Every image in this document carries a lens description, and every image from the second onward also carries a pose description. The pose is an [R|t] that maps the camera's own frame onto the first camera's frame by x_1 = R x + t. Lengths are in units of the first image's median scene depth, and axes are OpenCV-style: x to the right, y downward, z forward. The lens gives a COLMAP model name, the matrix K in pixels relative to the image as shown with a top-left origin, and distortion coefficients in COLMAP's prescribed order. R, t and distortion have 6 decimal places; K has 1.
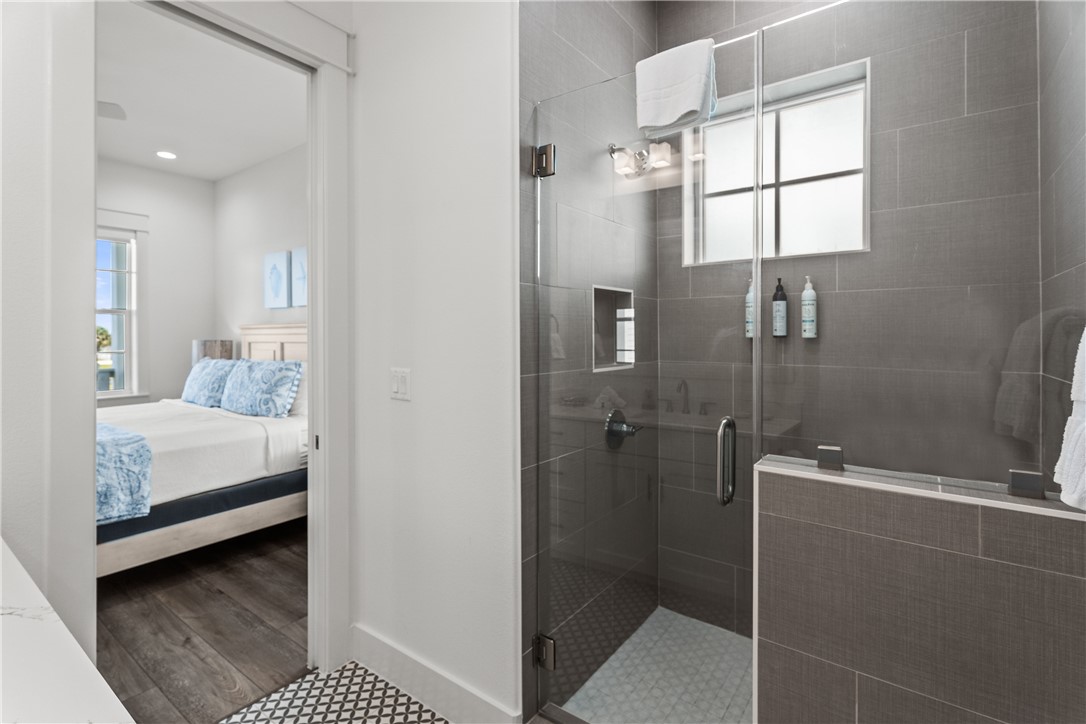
lens RADIAL K [[501.3, 0, 546.4], [0, 501.3, 339.6], [0, 0, 1]] dist [-0.004786, -0.000578]
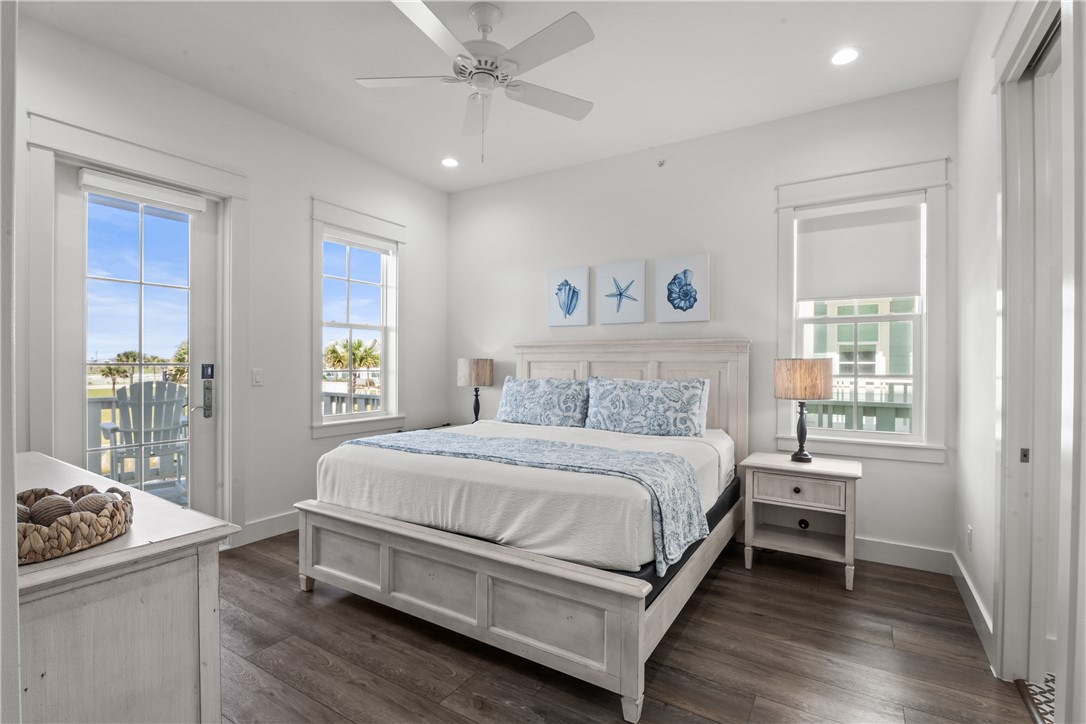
lens RADIAL K [[501.3, 0, 543.9], [0, 501.3, 366.3], [0, 0, 1]] dist [-0.004786, -0.000578]
pose [[0.996714, -0.000538, 0.081005, -0.886573], [-0.000084, 0.999971, 0.007677, 0.010961], [-0.081007, -0.007659, 0.996684, 0.050394]]
